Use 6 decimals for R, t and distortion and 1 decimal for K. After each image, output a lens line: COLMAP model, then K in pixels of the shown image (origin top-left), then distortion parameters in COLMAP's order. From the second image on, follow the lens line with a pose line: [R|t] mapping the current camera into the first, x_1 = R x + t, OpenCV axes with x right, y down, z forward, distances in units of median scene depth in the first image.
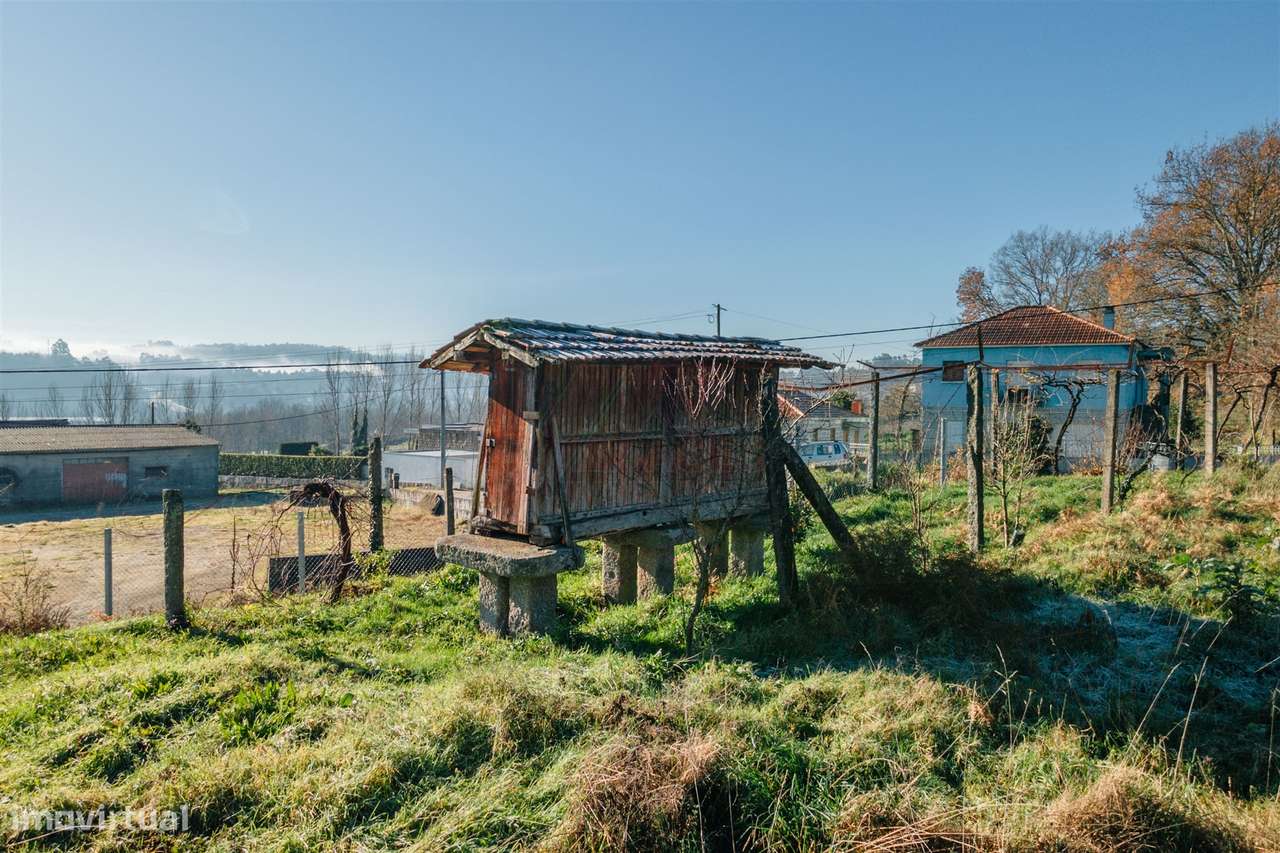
lens RADIAL K [[949.5, 0, 640.0], [0, 949.5, 426.5], [0, 0, 1]] dist [0.049673, 0.000010]
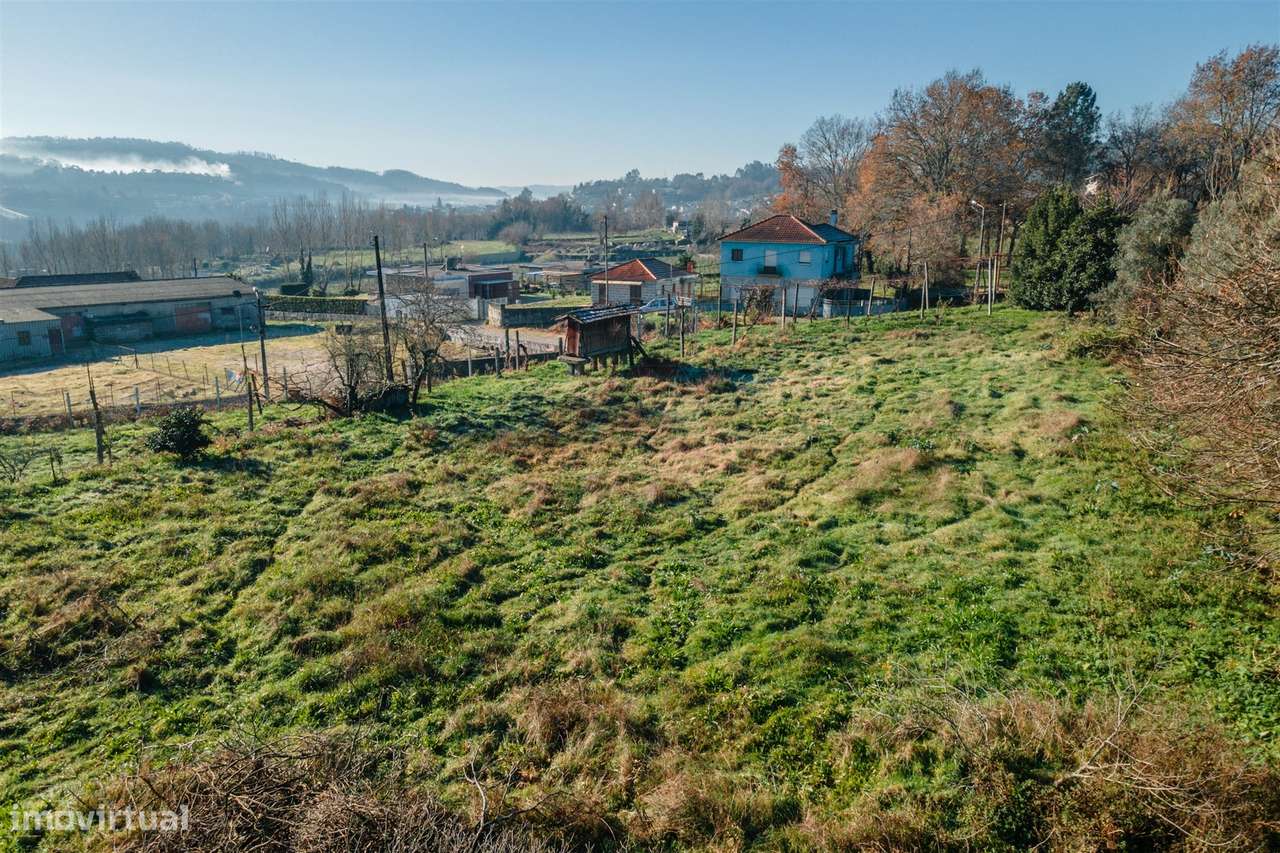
lens RADIAL K [[949.5, 0, 640.0], [0, 949.5, 426.5], [0, 0, 1]] dist [0.049673, 0.000010]
pose [[0.991421, -0.028092, 0.127654, -0.371892], [0.002039, 0.979836, 0.199792, -0.428726], [-0.130692, -0.197818, 0.971487, -3.266078]]
